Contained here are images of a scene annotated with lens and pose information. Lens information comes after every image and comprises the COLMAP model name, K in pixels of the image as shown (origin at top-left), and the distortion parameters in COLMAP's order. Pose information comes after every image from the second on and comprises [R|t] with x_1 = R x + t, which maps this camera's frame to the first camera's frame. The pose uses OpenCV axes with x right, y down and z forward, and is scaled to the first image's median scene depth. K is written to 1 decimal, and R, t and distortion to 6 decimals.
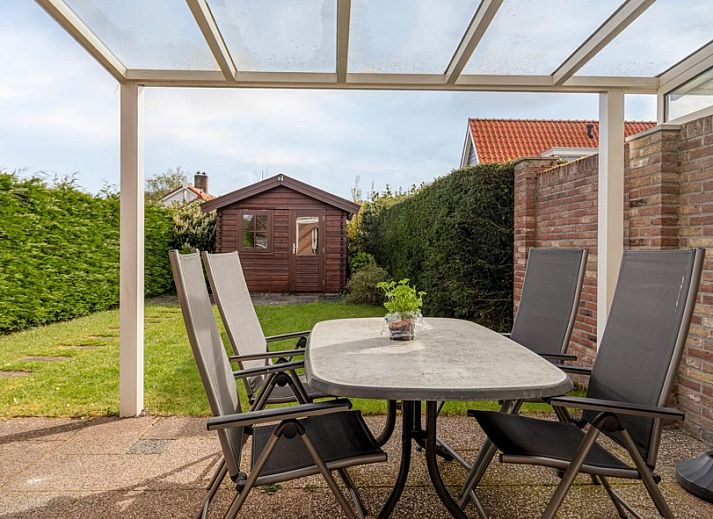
lens RADIAL K [[507.1, 0, 356.5], [0, 507.1, 259.5], [0, 0, 1]] dist [-0.001825, -0.001367]
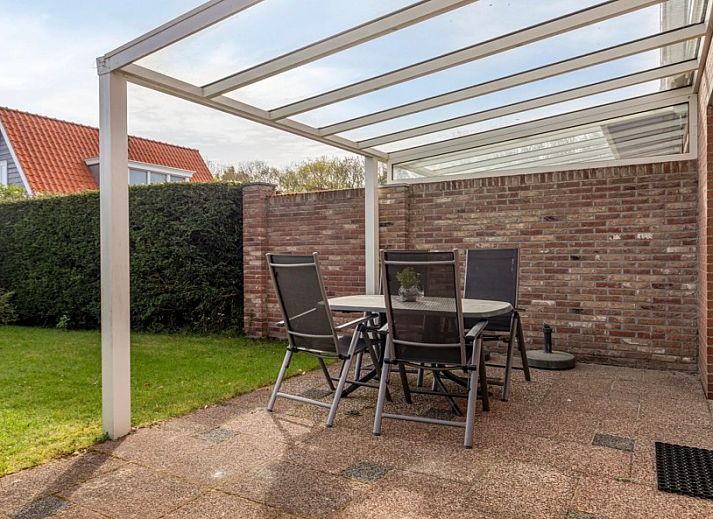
lens RADIAL K [[507.1, 0, 356.5], [0, 507.1, 259.5], [0, 0, 1]] dist [-0.001825, -0.001367]
pose [[0.563403, -0.018264, 0.825980, -0.260359], [0.031912, 0.999491, 0.000333, 0.001663], [-0.825566, 0.026171, 0.563699, 0.027467]]
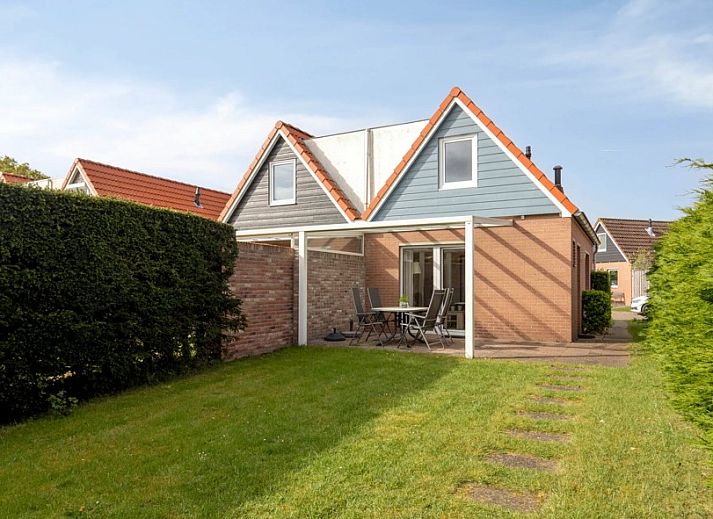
lens RADIAL K [[507.1, 0, 356.5], [0, 507.1, 259.5], [0, 0, 1]] dist [-0.001825, -0.001367]
pose [[-0.865848, 0.019241, 0.499937, -0.327743], [0.006187, 0.999596, -0.027757, -0.027175], [-0.500269, -0.020940, -0.865617, 0.928912]]
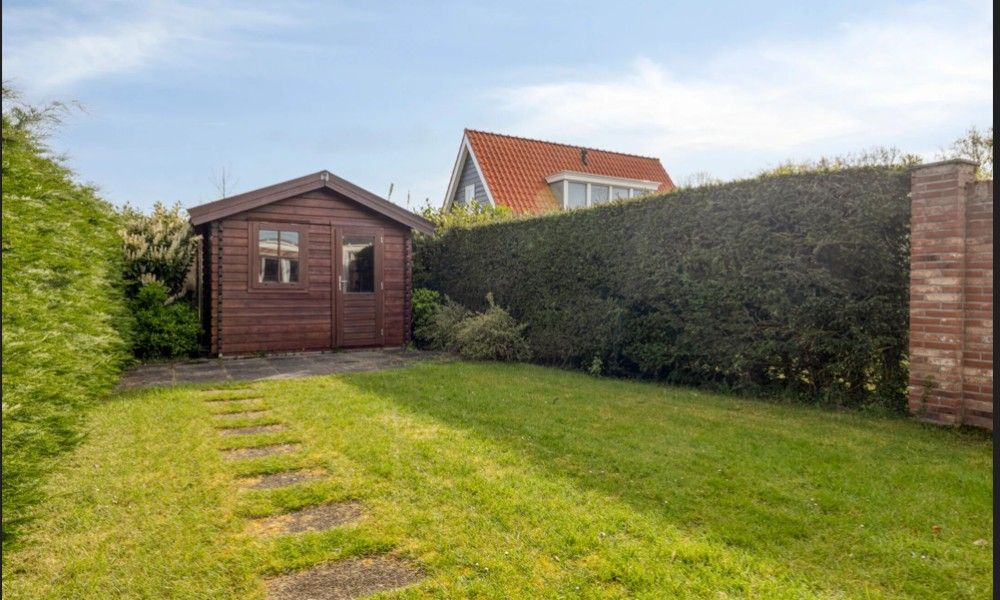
lens RADIAL K [[571.4, 0, 500.0], [0, 571.4, 300.0], [0, 0, 1]] dist [0.003862, 0.000912]
pose [[0.891945, -0.015463, 0.451880, -0.286374], [0.013125, 0.999879, 0.008306, -0.003212], [-0.451954, -0.001478, 0.892040, 0.234184]]
